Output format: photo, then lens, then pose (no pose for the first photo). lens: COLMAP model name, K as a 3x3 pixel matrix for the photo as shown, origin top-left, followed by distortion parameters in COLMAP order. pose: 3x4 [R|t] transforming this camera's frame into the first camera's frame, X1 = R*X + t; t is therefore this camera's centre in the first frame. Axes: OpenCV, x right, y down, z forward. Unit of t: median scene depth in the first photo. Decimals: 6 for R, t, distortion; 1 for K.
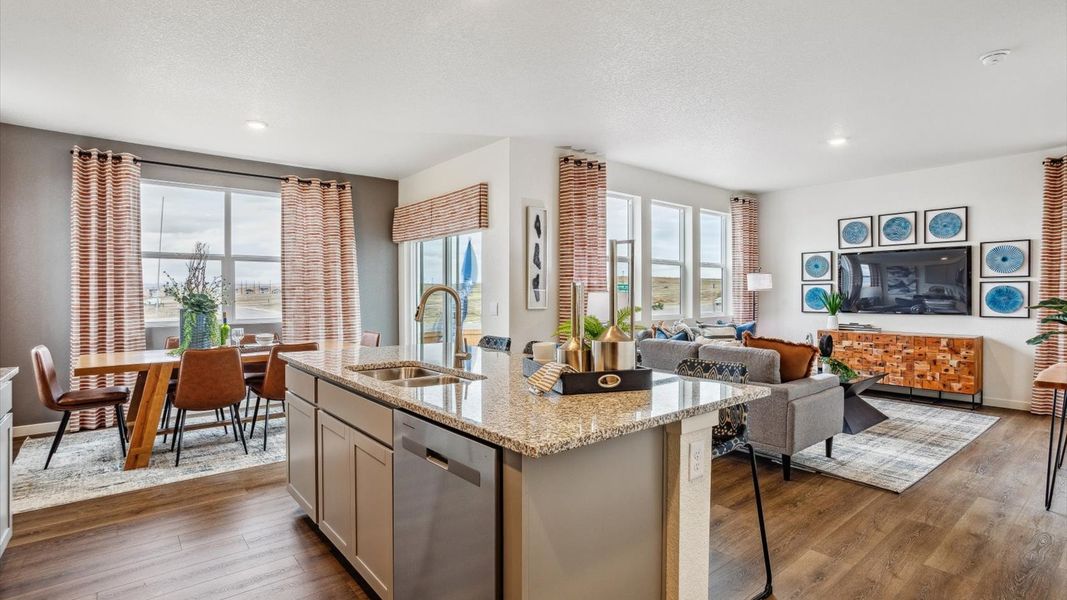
lens RADIAL K [[508.4, 0, 533.5], [0, 508.4, 300.0], [0, 0, 1]] dist [-0.029912, 0.000411]
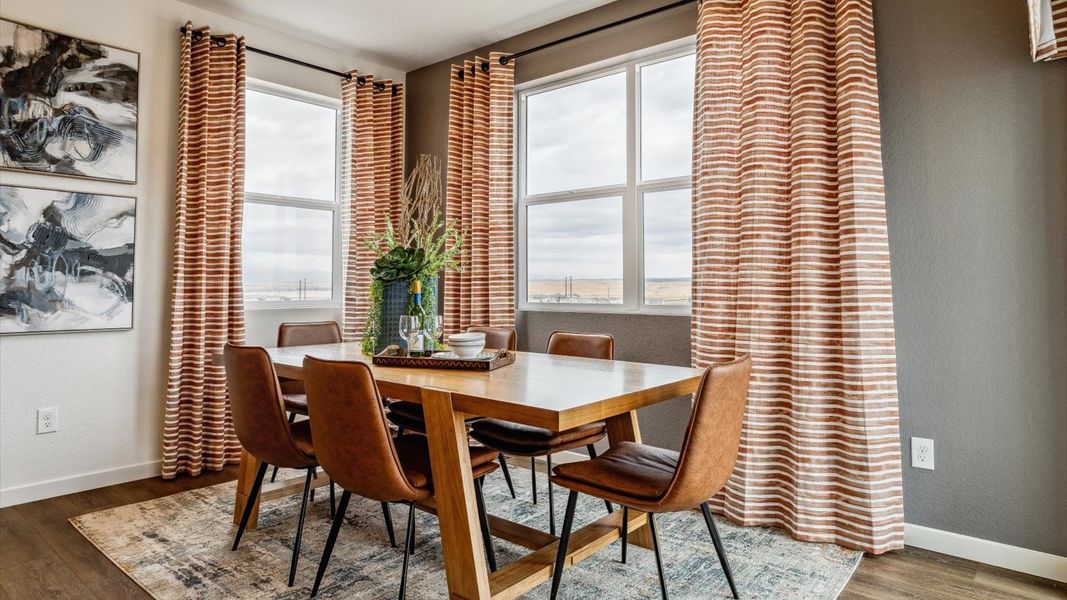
lens RADIAL K [[626.6, 0, 530.5], [0, 626.6, 271.3], [0, 0, 1]] dist [-0.004982, 0.000700]
pose [[0.173607, -0.022171, -0.984565, 0.027932], [-0.017229, 0.999525, -0.025546, 0.022362], [0.984664, 0.021398, 0.173142, 0.784984]]
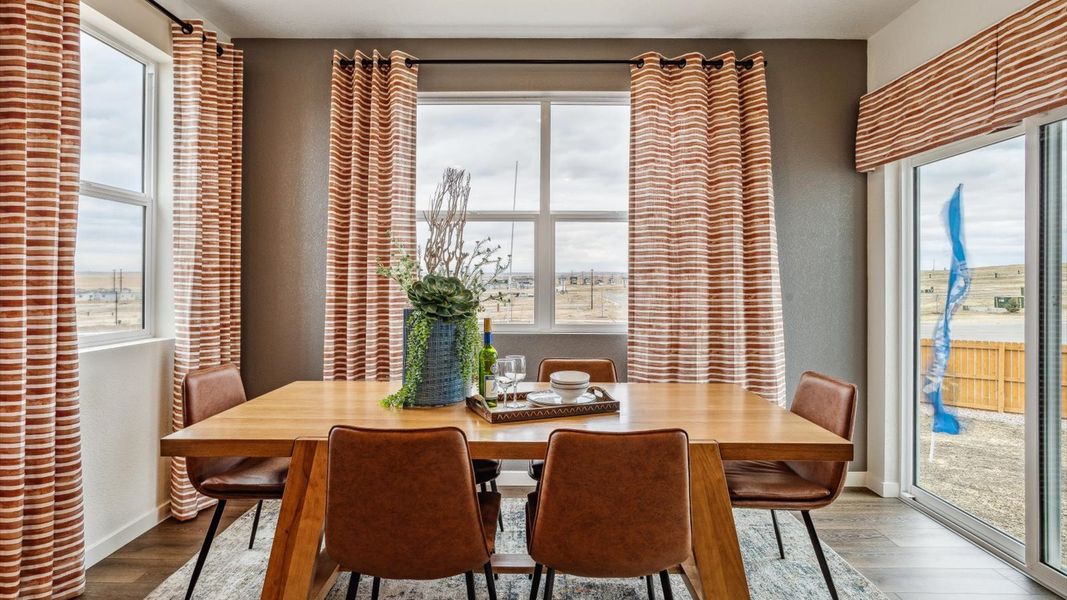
lens RADIAL K [[560.3, 0, 529.9], [0, 560.3, 280.2], [0, 0, 1]] dist [-0.004579, 0.000033]
pose [[0.763107, 0.003016, -0.646265, -0.206815], [-0.016657, 0.999749, -0.015003, -0.001782], [0.646058, 0.022214, 0.762965, 0.501840]]
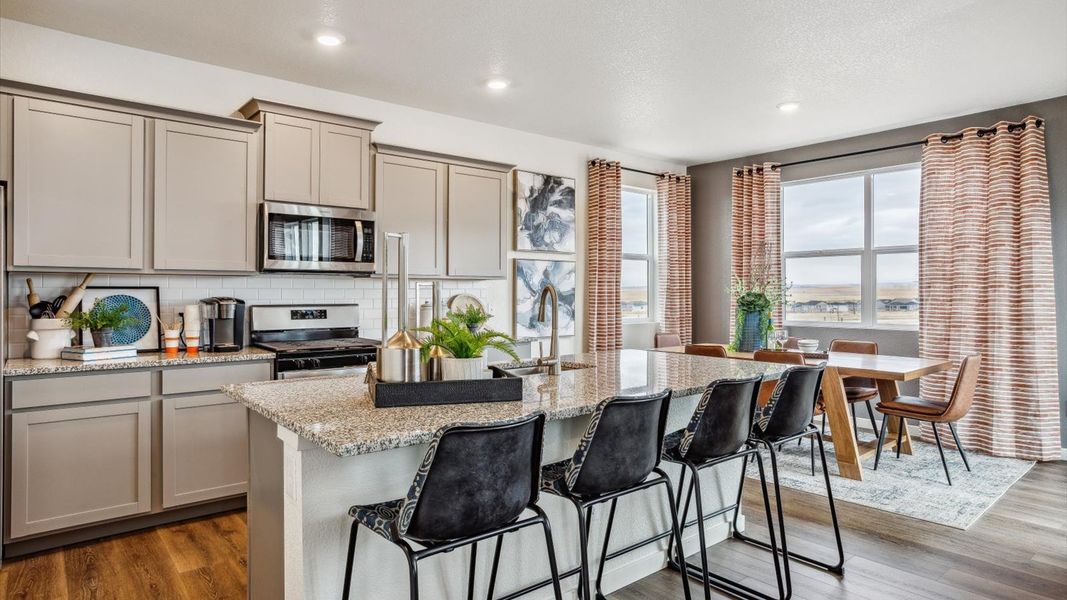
lens RADIAL K [[596.8, 0, 533.5], [0, 596.8, 300.0], [0, 0, 1]] dist [-0.056908, 0.054088]
pose [[0.012933, 0.010947, -0.999856, 0.398467], [-0.015974, 0.999815, 0.010739, -0.002729], [0.999789, 0.015833, 0.013106, 0.418607]]
